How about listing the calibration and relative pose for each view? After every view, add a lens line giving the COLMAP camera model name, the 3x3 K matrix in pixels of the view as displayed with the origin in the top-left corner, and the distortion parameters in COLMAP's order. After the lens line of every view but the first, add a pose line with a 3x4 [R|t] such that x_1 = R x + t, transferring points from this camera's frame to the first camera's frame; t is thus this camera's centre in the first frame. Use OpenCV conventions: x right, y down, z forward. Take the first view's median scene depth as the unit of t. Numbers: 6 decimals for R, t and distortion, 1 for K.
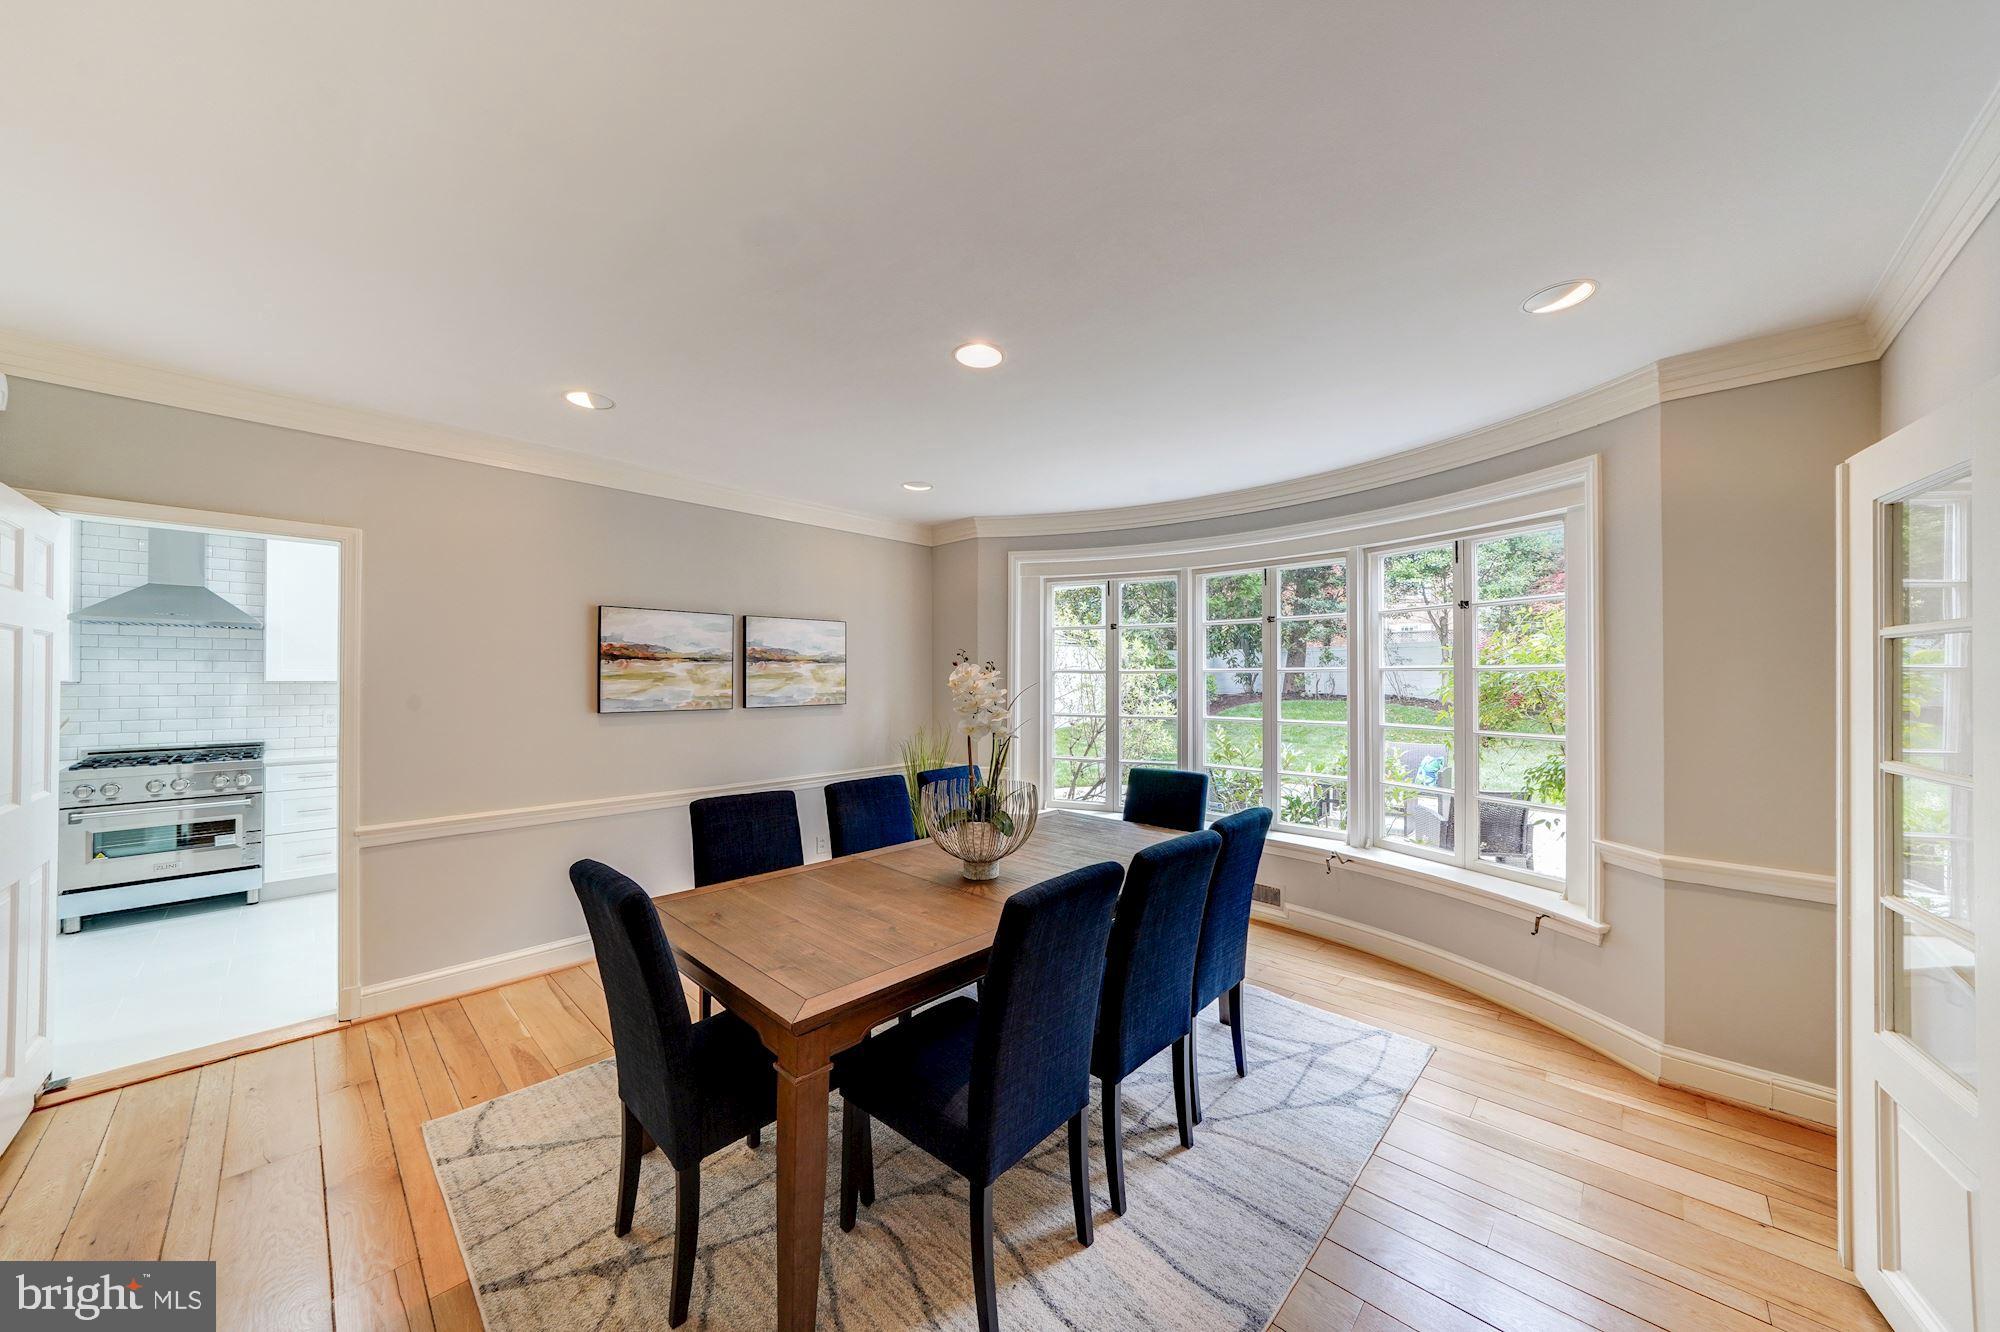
lens RADIAL K [[695.0, 0, 992.7], [0, 695.0, 669.3], [0, 0, 1]] dist [0.001842, -0.000079]
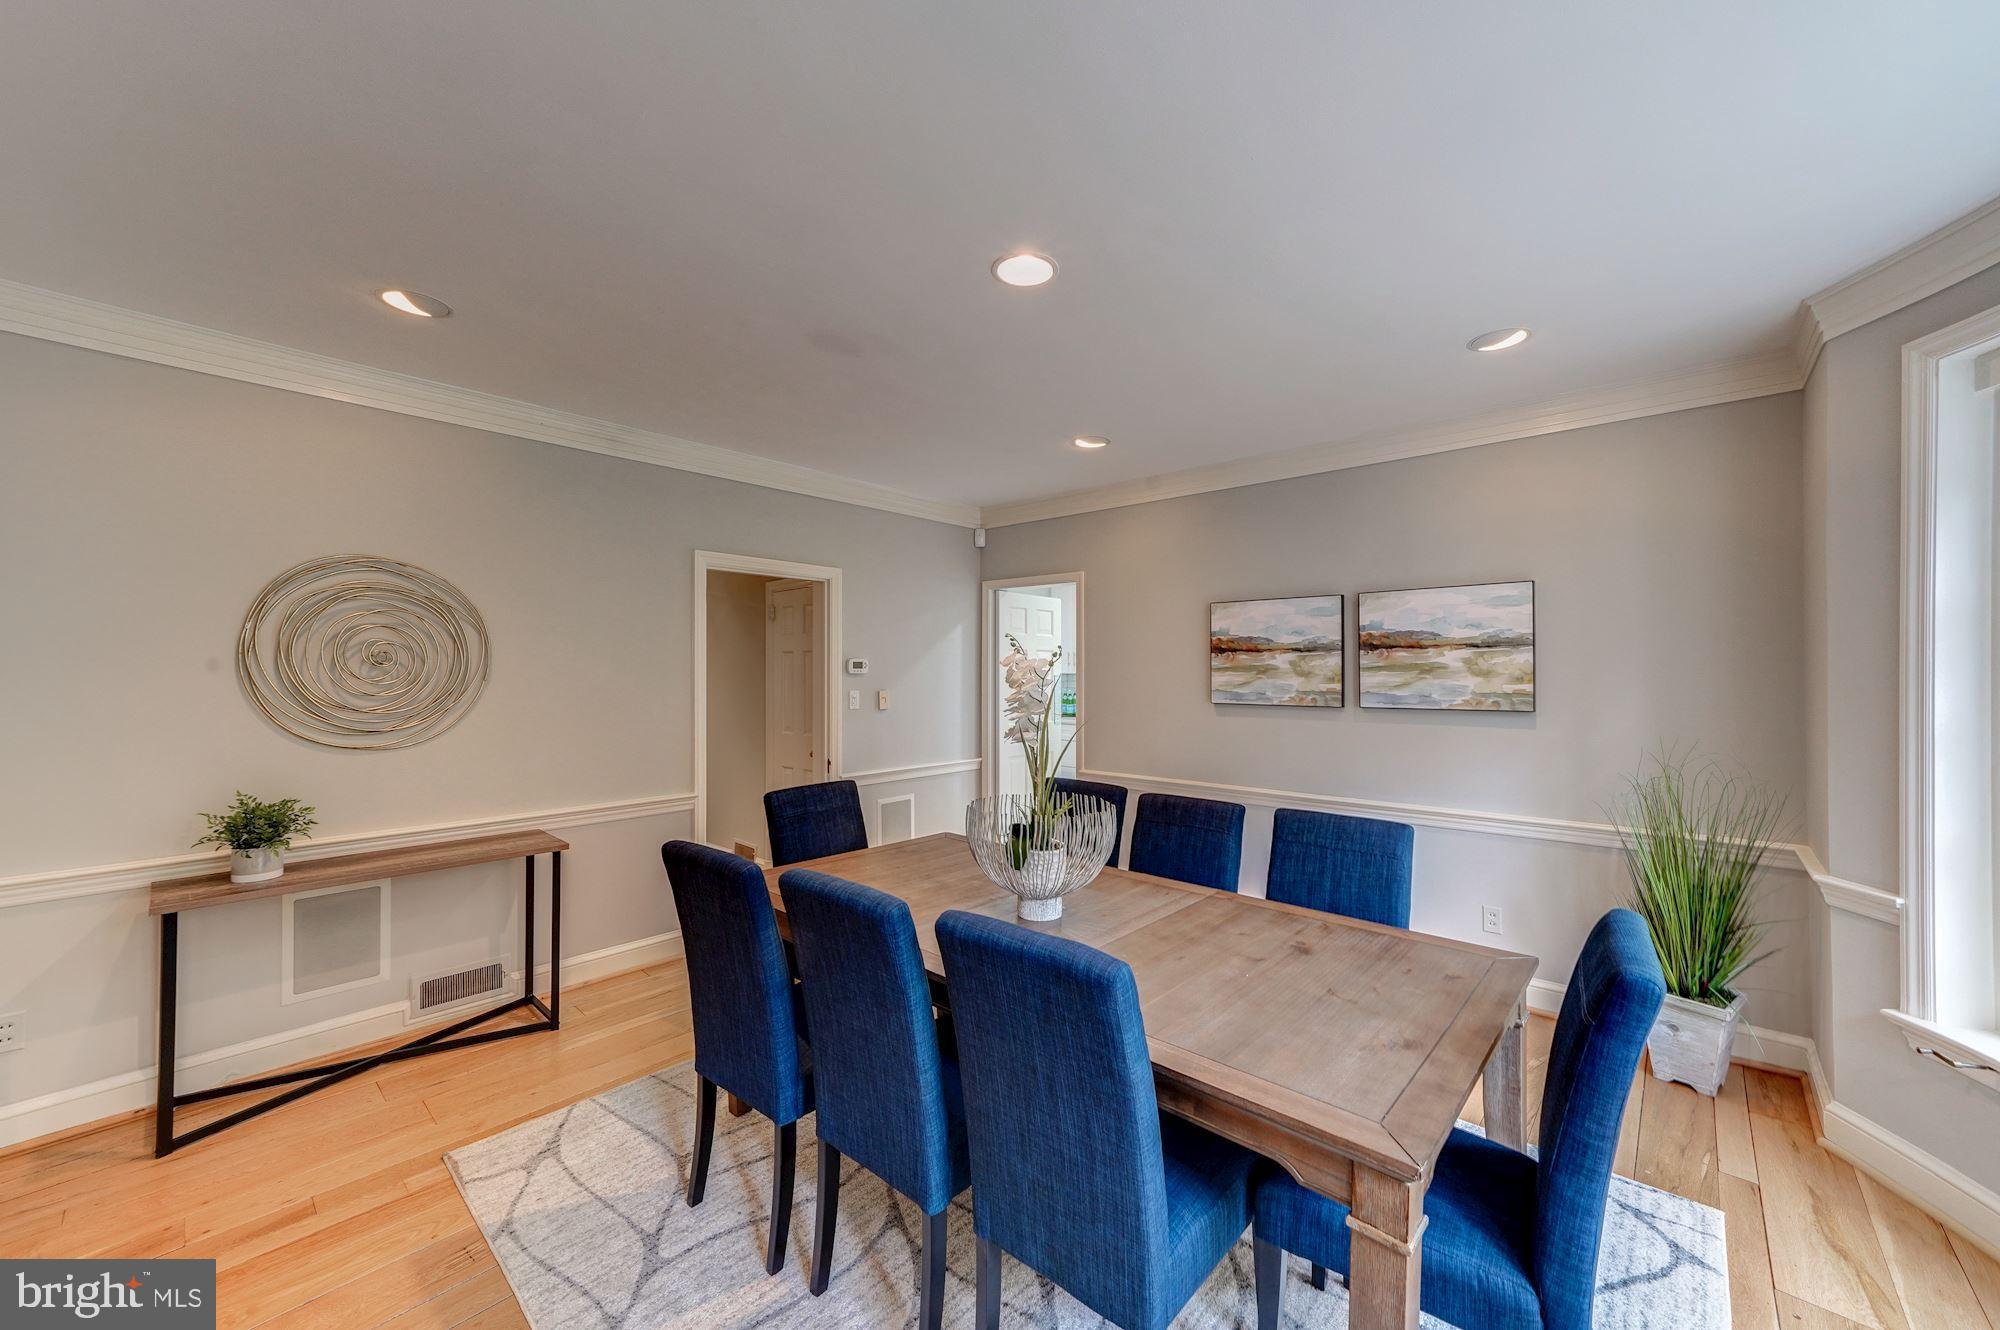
lens RADIAL K [[746.0, 0, 993.6], [0, 746.0, 672.5], [0, 0, 1]] dist [0.000787, 0.000061]
pose [[0.020588, 0.004897, -0.999776, 0.492139], [0.015955, 0.999859, 0.005226, 0.003543], [0.999661, -0.016059, 0.020507, 0.546176]]
